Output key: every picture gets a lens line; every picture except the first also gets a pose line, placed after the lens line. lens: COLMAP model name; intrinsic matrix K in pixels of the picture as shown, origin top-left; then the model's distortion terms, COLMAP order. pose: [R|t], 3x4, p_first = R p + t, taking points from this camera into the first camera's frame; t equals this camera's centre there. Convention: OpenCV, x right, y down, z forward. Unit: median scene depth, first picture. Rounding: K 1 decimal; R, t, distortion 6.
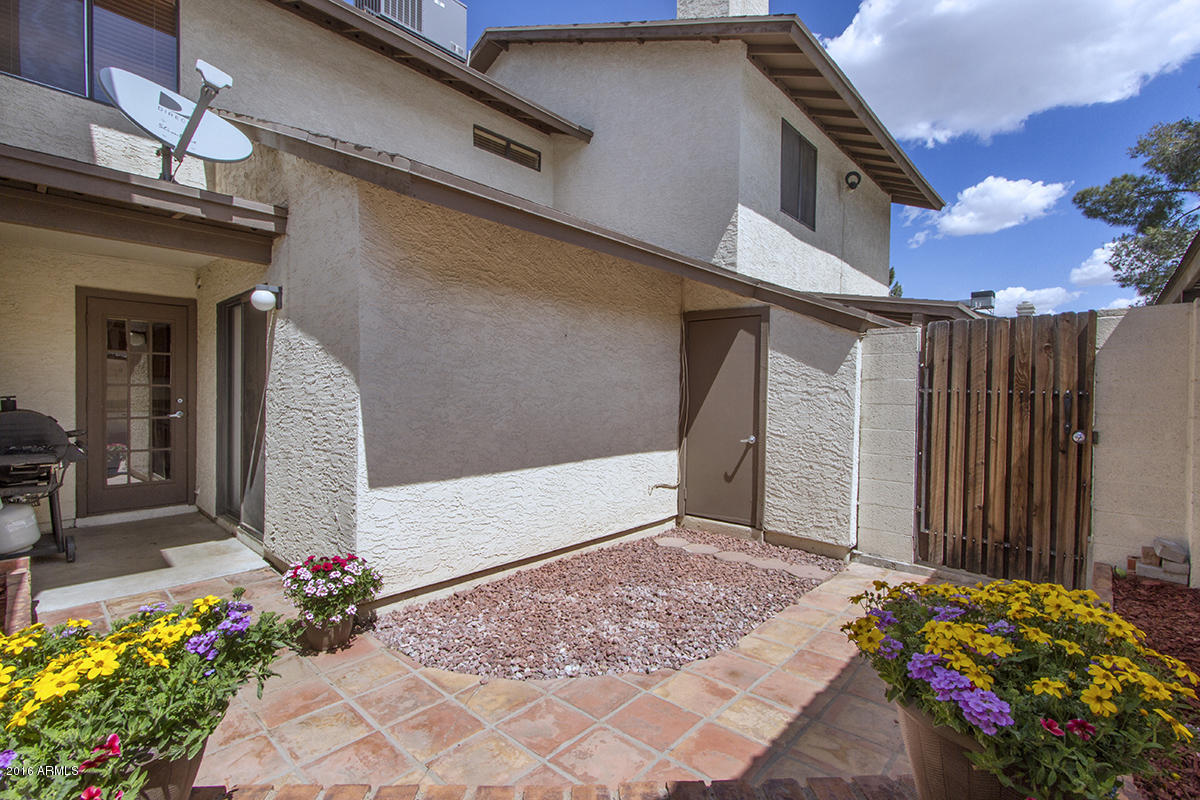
lens RADIAL K [[545.3, 0, 600.0], [0, 545.3, 400.0], [0, 0, 1]] dist [-0.000179, -0.000050]
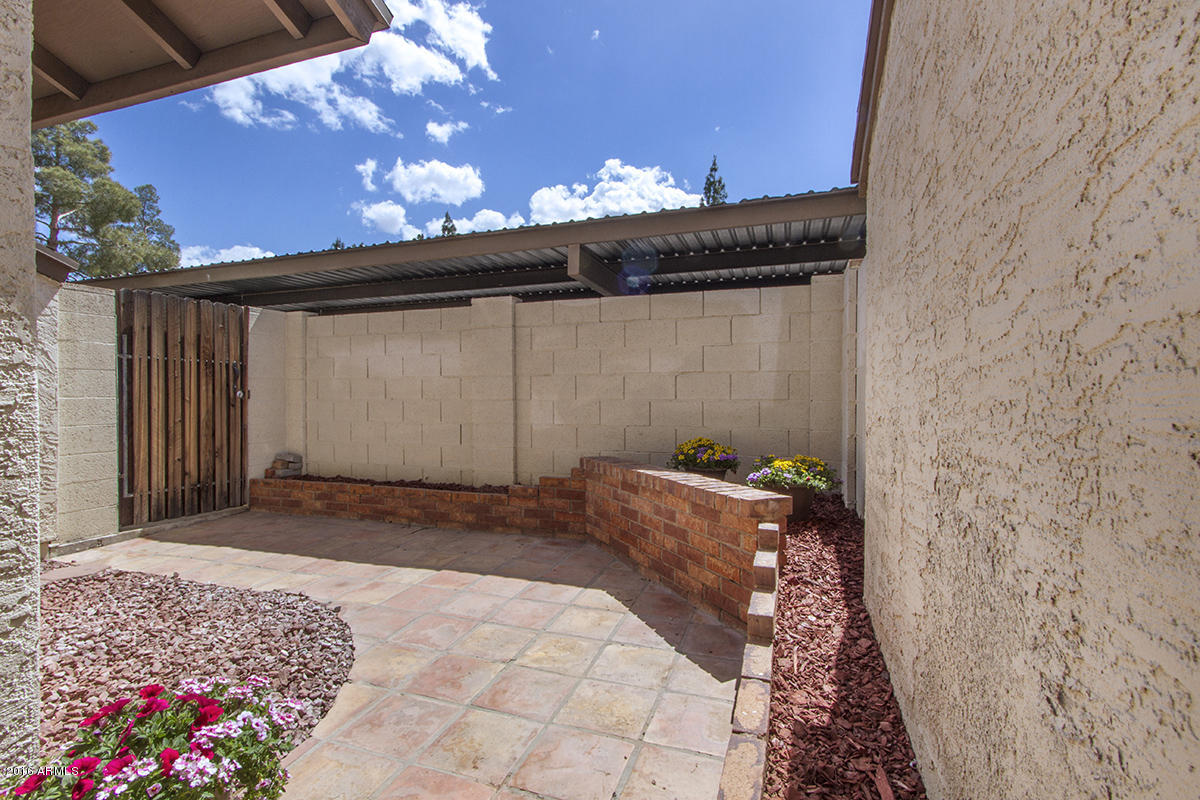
lens RADIAL K [[545.3, 0, 600.0], [0, 545.3, 400.0], [0, 0, 1]] dist [-0.000179, -0.000050]
pose [[-0.398952, -0.018702, 0.916781, -0.717535], [0.012933, 0.999578, 0.026019, 0.051788], [-0.916881, 0.022237, -0.398541, 0.638569]]
